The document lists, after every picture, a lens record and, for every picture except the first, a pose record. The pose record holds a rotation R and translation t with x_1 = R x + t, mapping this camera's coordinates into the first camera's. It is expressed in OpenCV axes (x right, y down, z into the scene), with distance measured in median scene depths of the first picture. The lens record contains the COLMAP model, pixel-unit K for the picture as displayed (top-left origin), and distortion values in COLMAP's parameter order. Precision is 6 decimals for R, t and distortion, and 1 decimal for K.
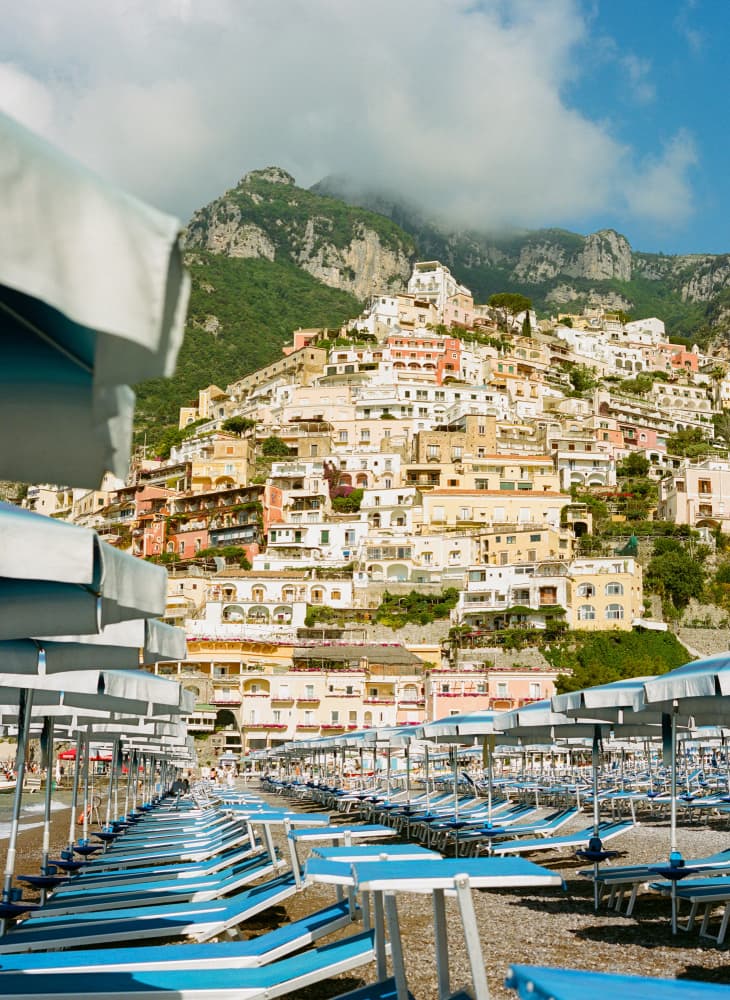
lens RADIAL K [[1415.6, 0, 365.5], [0, 1415.6, 436.6], [0, 0, 1]] dist [-0.004862, -0.030530]
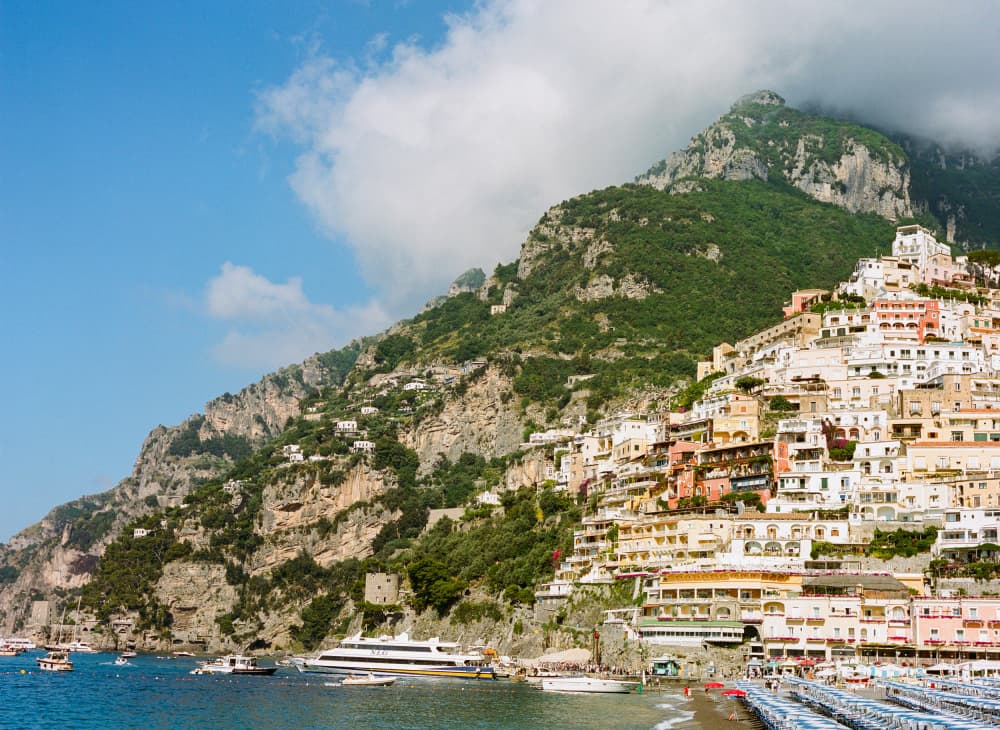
lens RADIAL K [[1406.9, 0, 510.5], [0, 1406.9, 358.2], [0, 0, 1]] dist [-0.012284, 0.082421]
pose [[0.969217, -0.028866, -0.244511, 0.008432], [0.035600, 0.999098, 0.023167, -0.072644], [0.243622, -0.031159, 0.969370, -0.240614]]
